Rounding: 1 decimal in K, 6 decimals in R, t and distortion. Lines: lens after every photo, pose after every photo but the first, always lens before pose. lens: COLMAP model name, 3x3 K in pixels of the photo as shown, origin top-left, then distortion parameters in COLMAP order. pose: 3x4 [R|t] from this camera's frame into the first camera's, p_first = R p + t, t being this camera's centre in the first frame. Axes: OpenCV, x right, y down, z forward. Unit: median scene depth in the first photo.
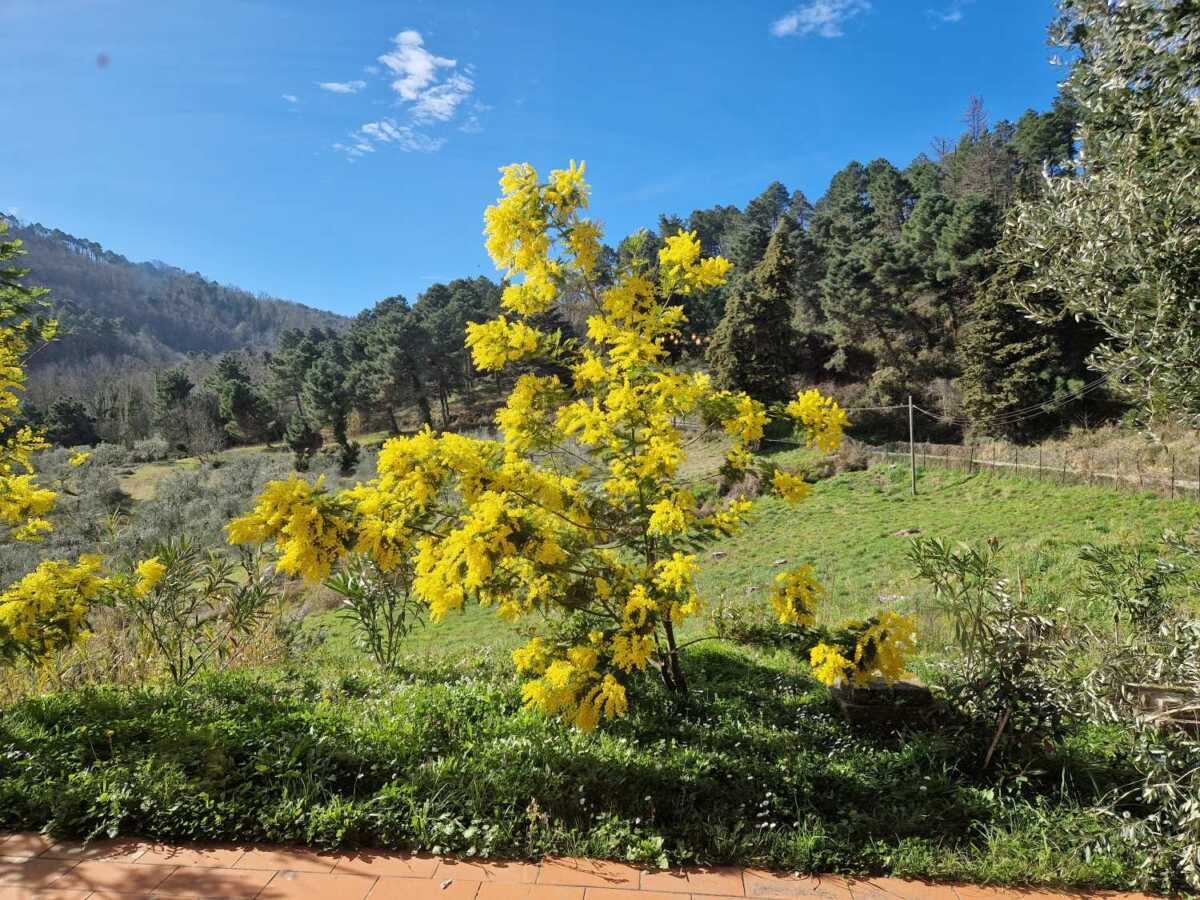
lens RADIAL K [[794.6, 0, 599.3], [0, 794.6, 455.2], [0, 0, 1]] dist [0.075654, -0.064755]
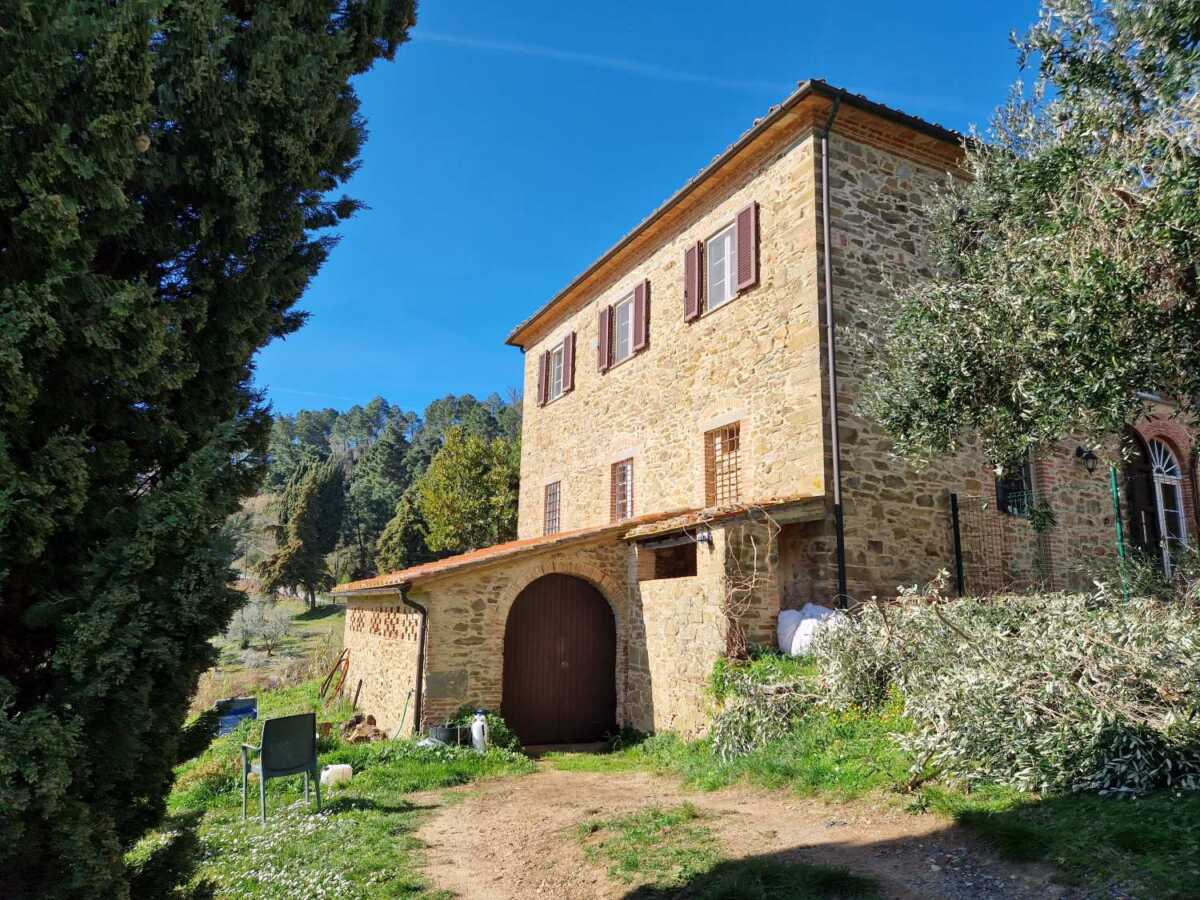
lens RADIAL K [[794.6, 0, 600.8], [0, 794.6, 446.5], [0, 0, 1]] dist [0.075654, -0.064755]
pose [[0.855951, 0.112413, 0.504689, -0.089276], [0.016446, 0.969668, -0.243874, 0.015524], [-0.516795, 0.217044, 0.828139, -0.109953]]
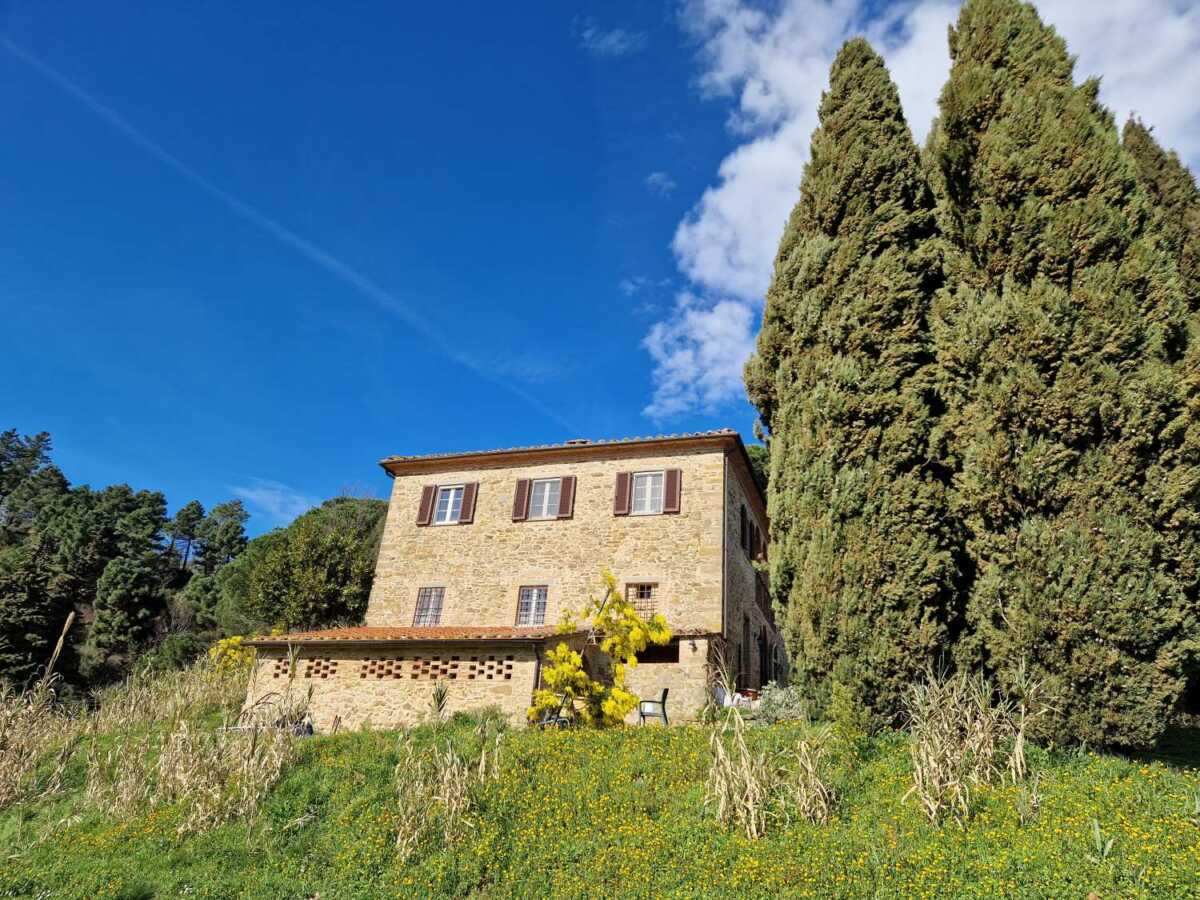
lens RADIAL K [[794.6, 0, 608.7], [0, 794.6, 447.7], [0, 0, 1]] dist [0.075654, -0.064755]
pose [[0.257434, 0.415889, 0.872218, -0.160261], [-0.020241, 0.904763, -0.425433, 0.030064], [-0.966084, 0.091866, 0.241335, -0.085025]]
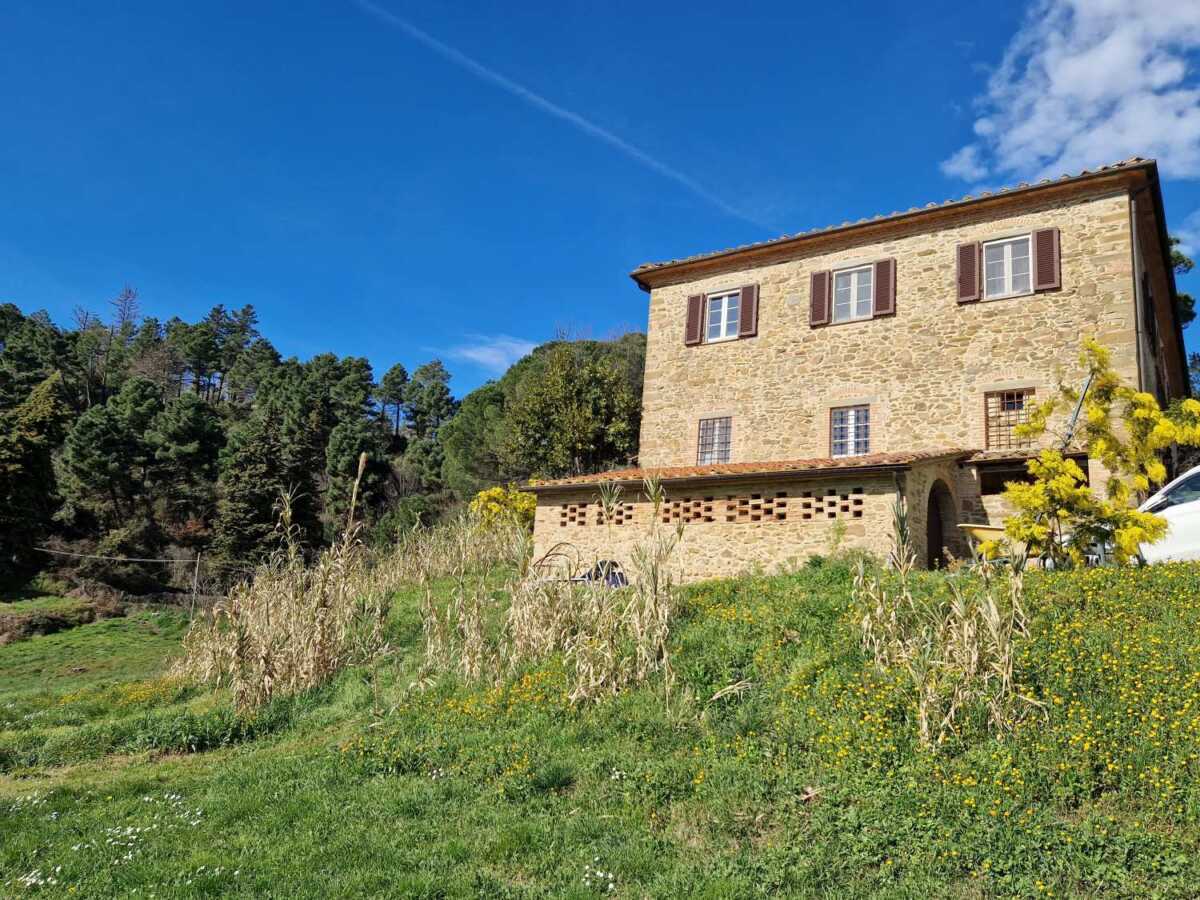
lens RADIAL K [[905.8, 0, 601.4], [0, 905.8, 448.6], [0, 0, 1]] dist [0.073445, -0.037630]
pose [[0.497783, 0.224589, 0.837718, -0.152289], [-0.024402, 0.969135, -0.245322, 0.029767], [-0.866958, 0.101675, 0.487899, -0.068917]]
